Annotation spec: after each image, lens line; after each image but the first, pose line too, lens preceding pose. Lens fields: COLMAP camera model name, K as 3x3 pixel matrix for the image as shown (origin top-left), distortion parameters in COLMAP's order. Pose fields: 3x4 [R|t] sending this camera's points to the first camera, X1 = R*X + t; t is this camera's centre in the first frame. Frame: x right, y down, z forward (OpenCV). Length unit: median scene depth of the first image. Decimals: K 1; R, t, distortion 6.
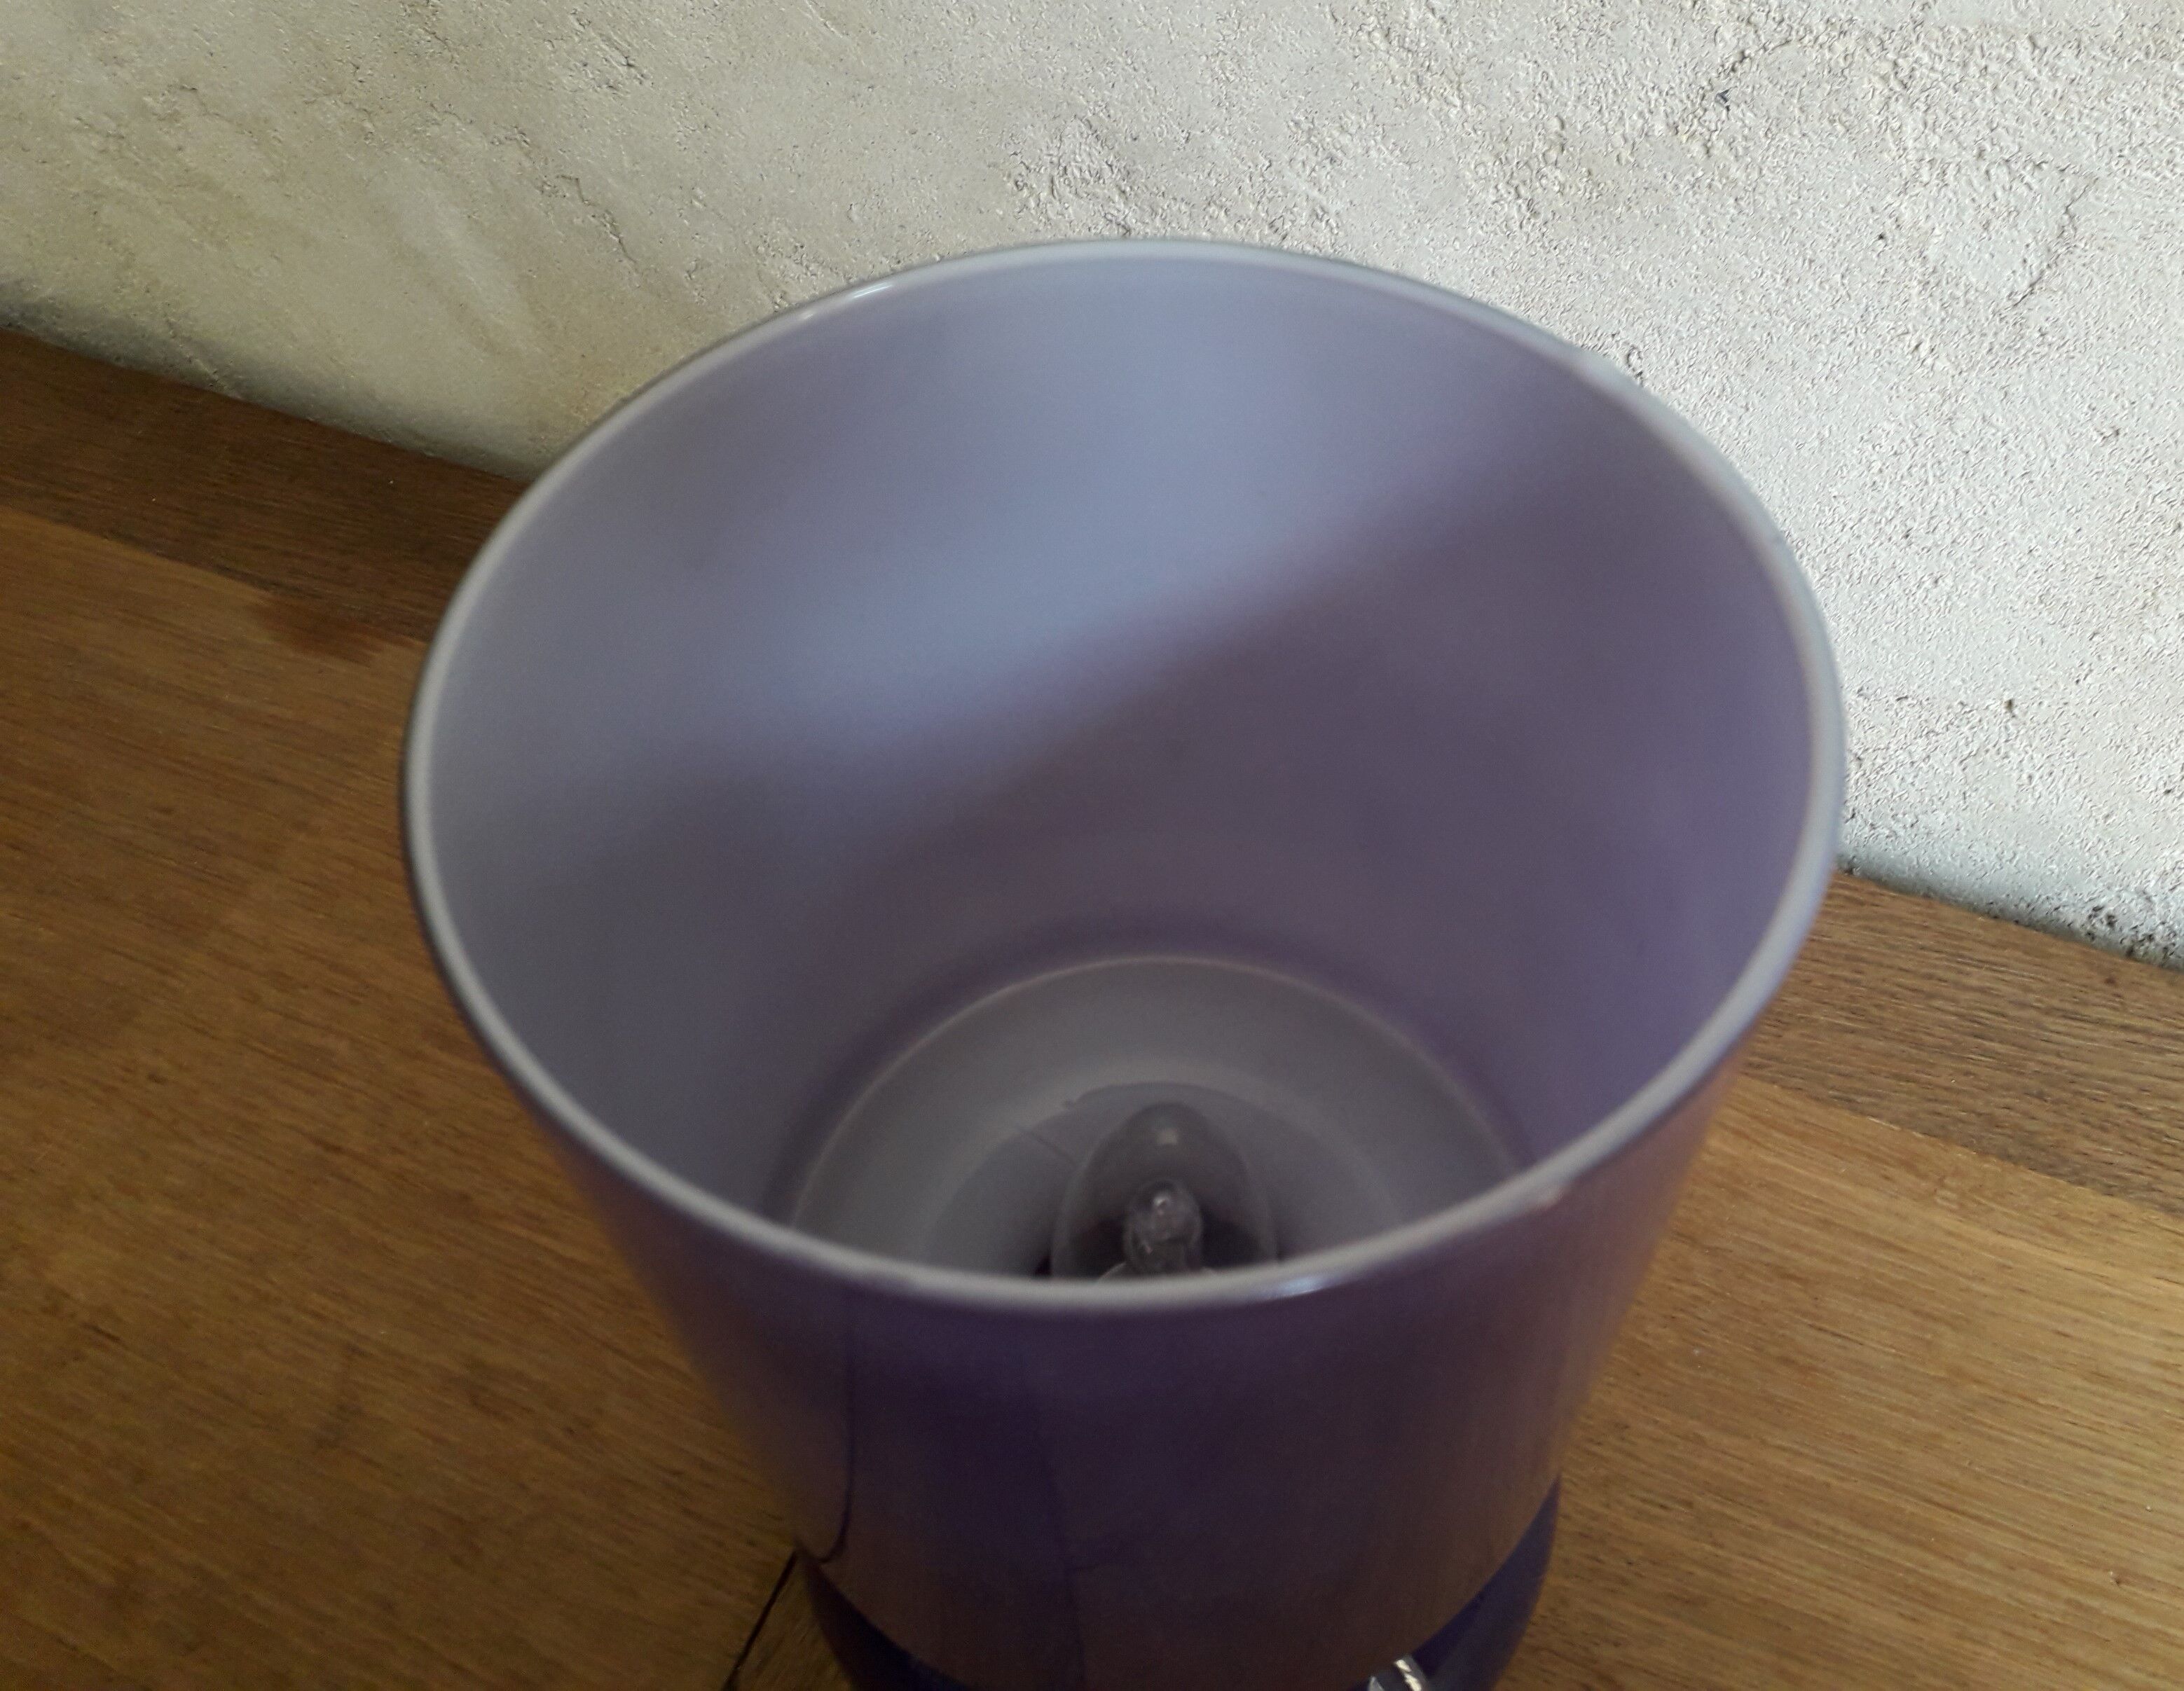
lens RADIAL K [[1914.1, 0, 1005.7], [0, 1914.1, 848.2], [0, 0, 1]] dist [-0.080484, 0.084871]
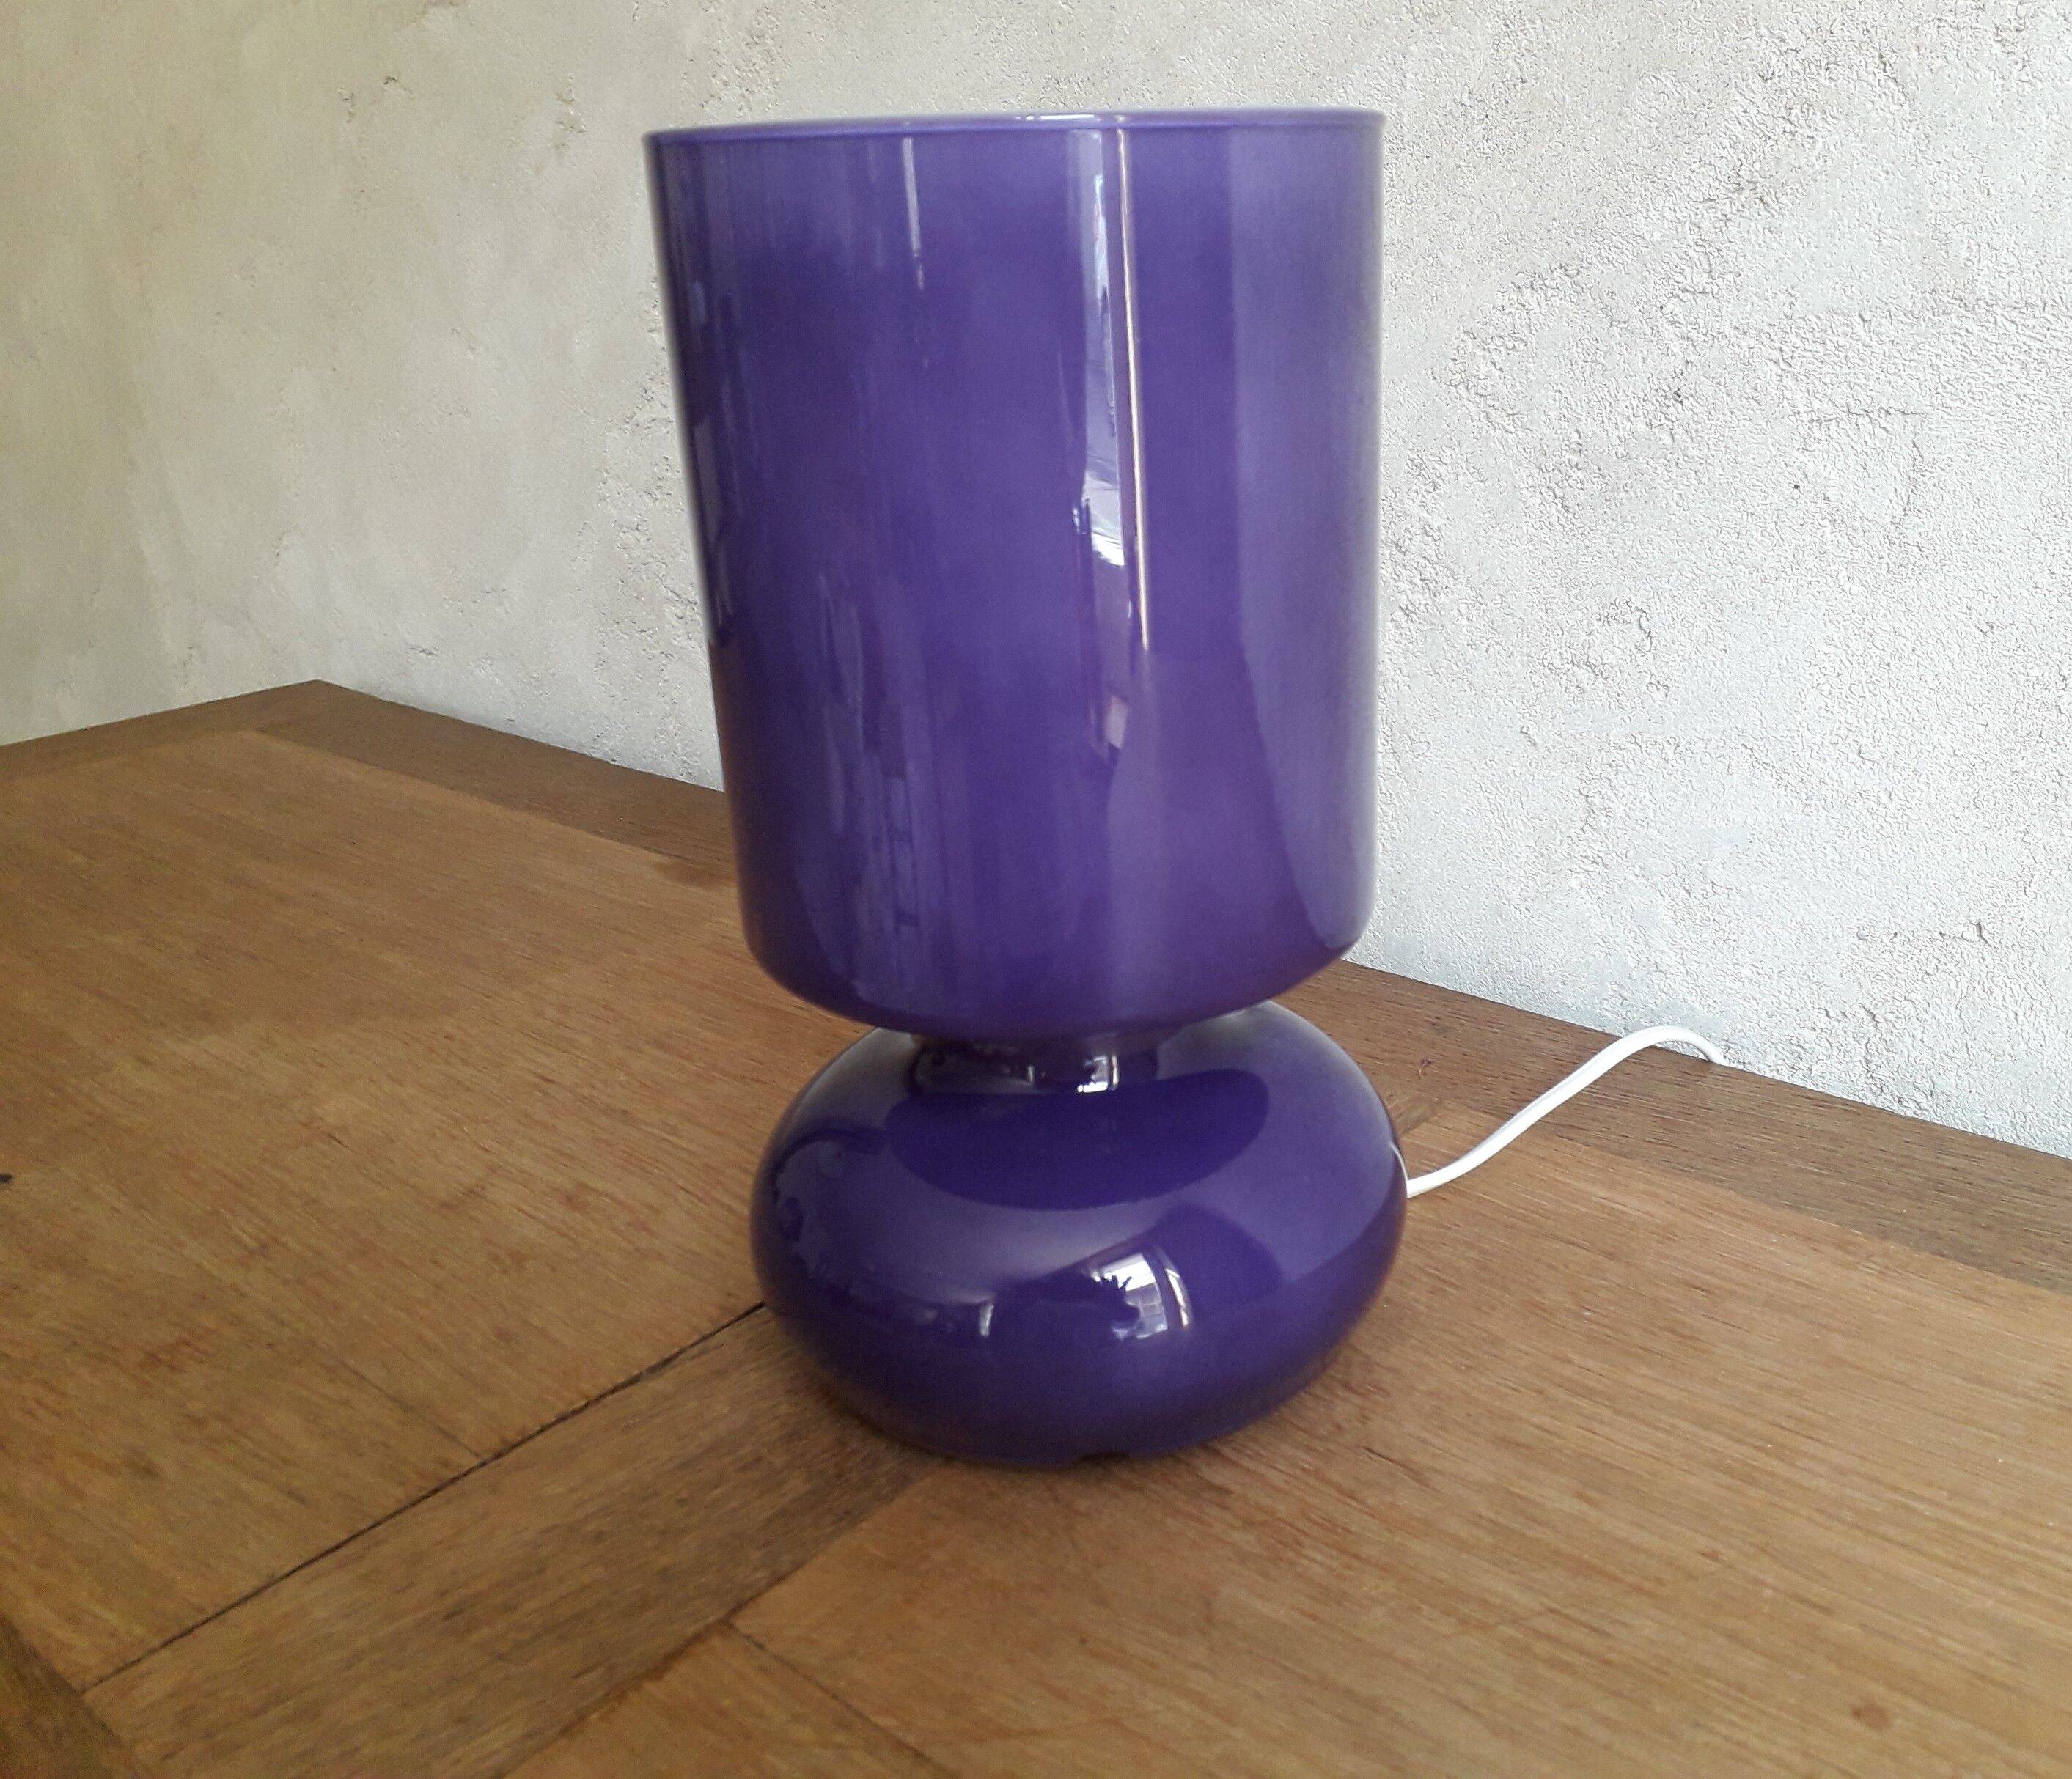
lens RADIAL K [[1895.2, 0, 1042.3], [0, 1895.2, 852.9], [0, 0, 1]] dist [0.013181, -0.025022]
pose [[0.951009, 0.136756, -0.277272, 0.348925], [-0.261516, 0.834190, -0.485528, 0.681056], [0.164899, 0.534252, 0.829086, -0.087540]]
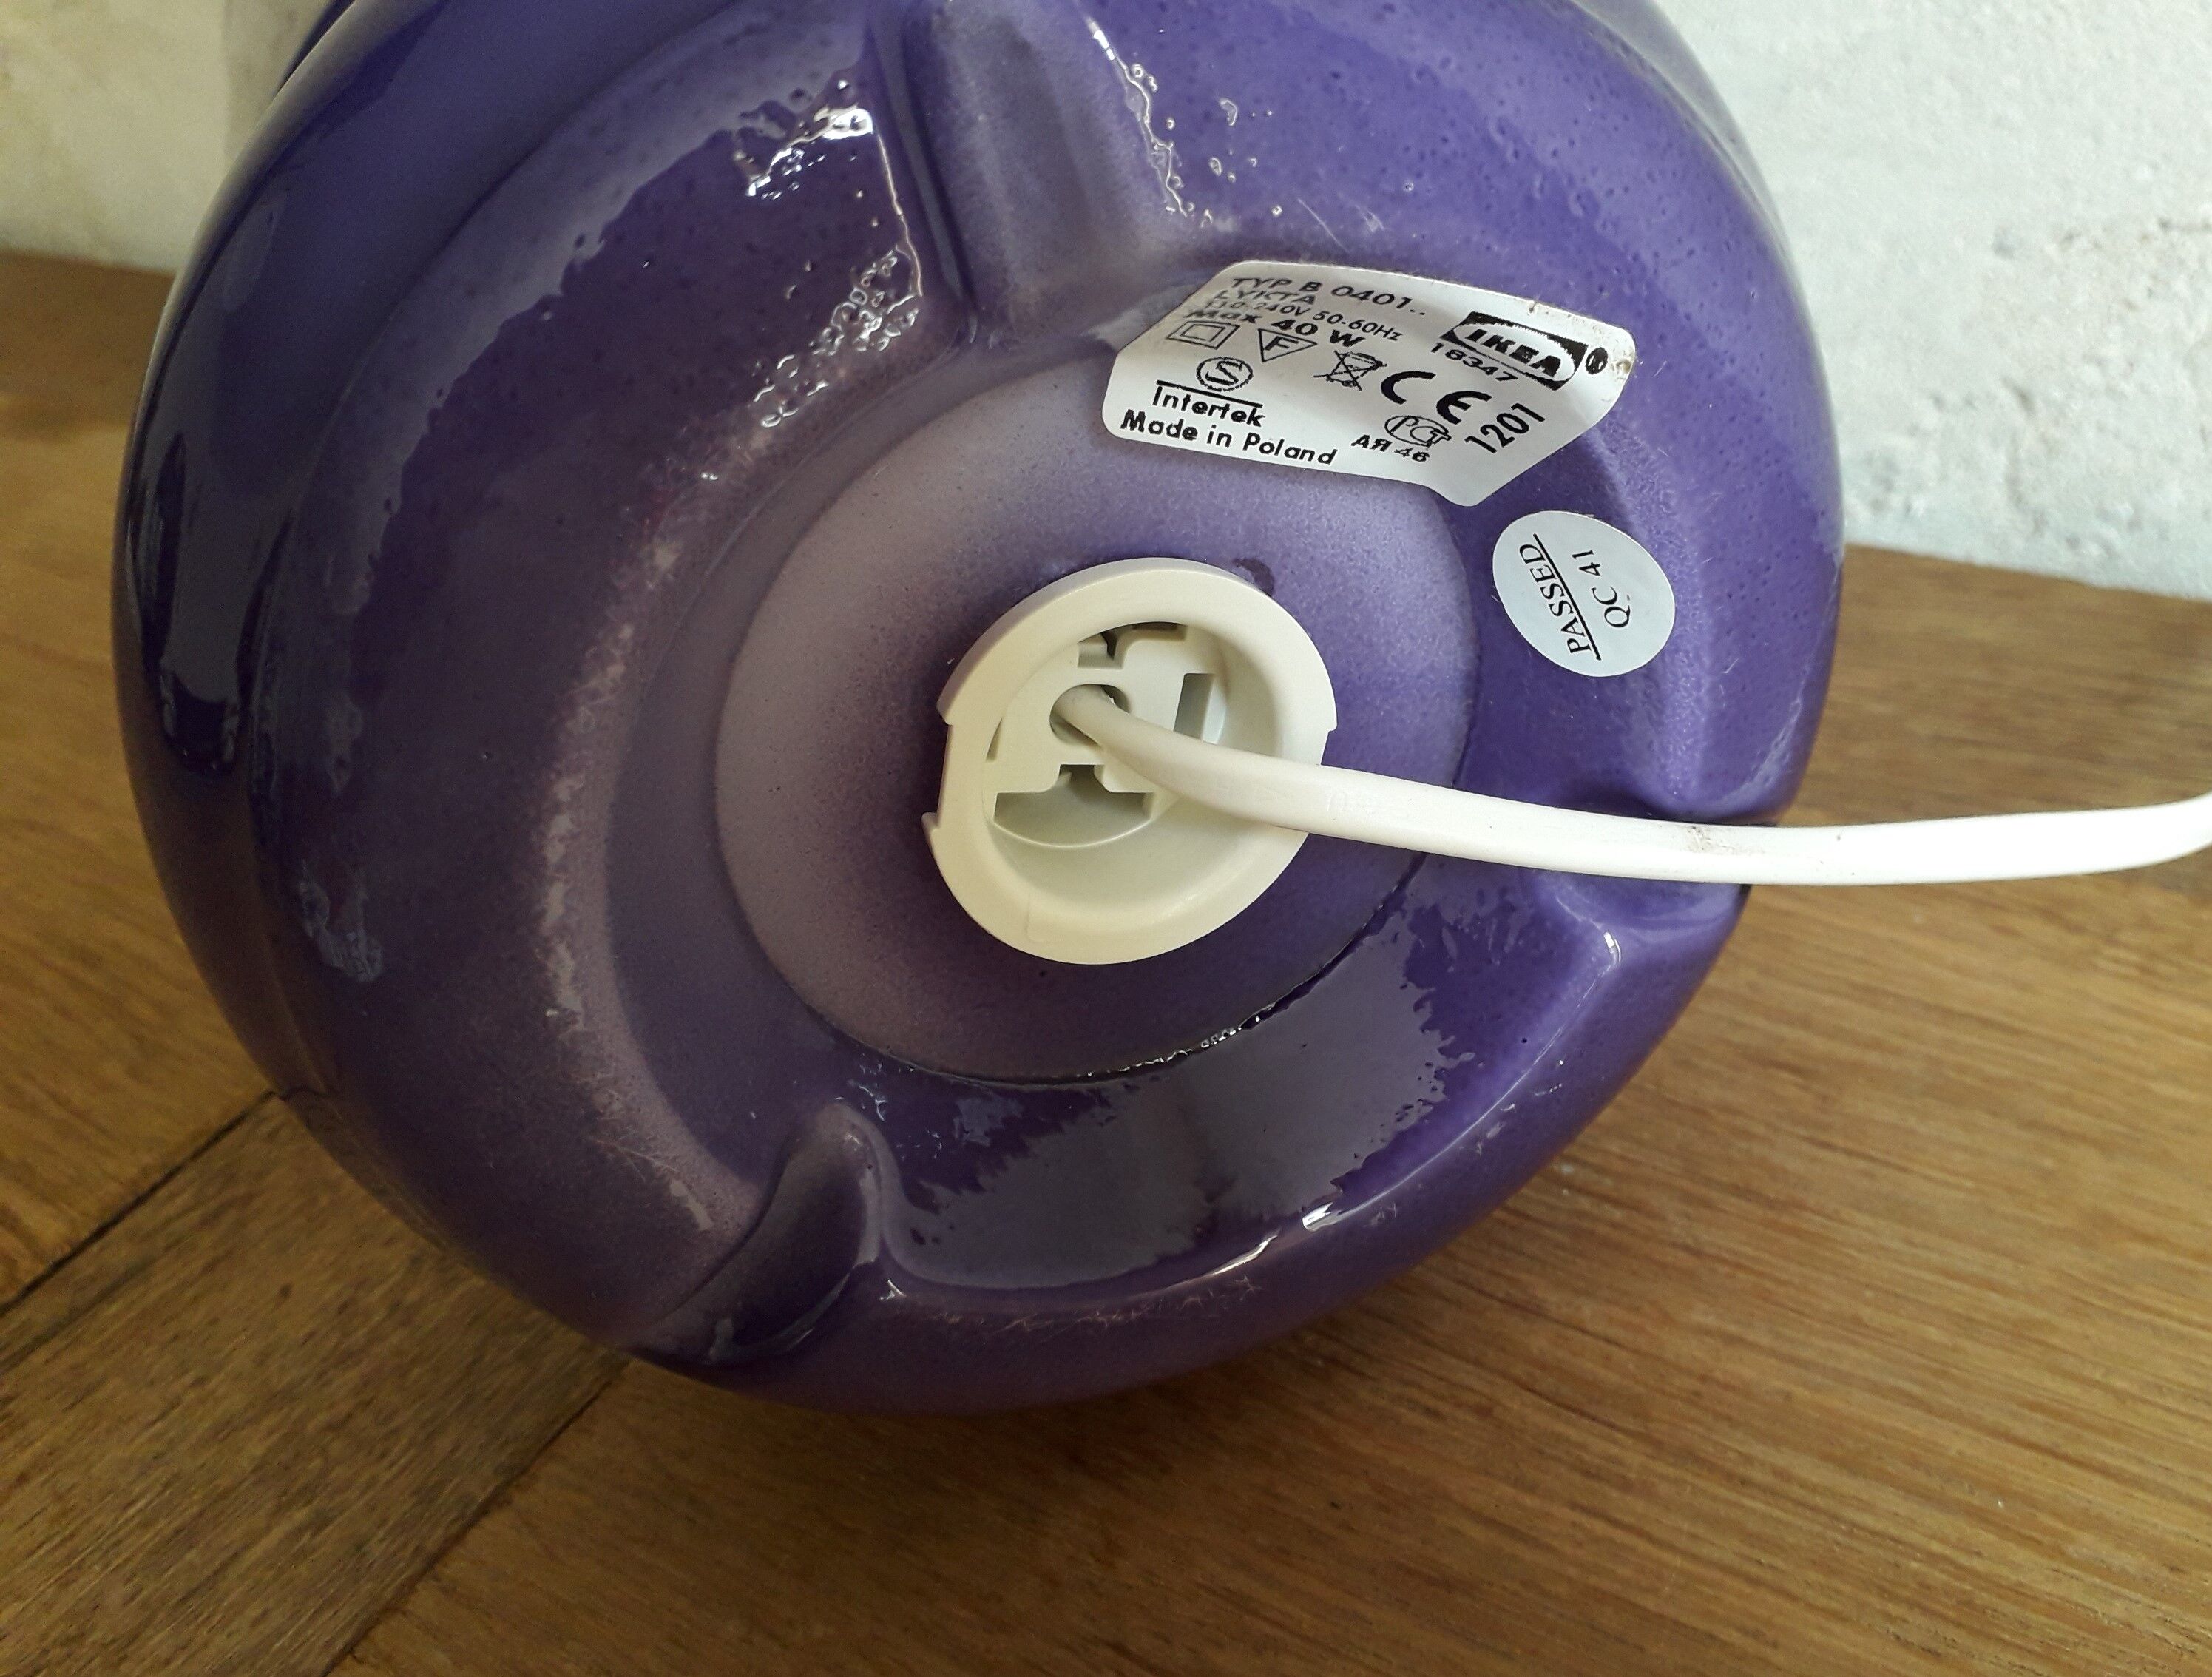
lens RADIAL K [[2090.9, 0, 1047.0], [0, 2090.9, 842.0], [0, 0, 1]] dist [0.000748, -0.080883]
pose [[0.980501, 0.047580, -0.190670, 0.345886], [-0.093299, 0.966633, -0.238569, 0.343592], [0.172956, 0.251706, 0.952224, 0.434254]]
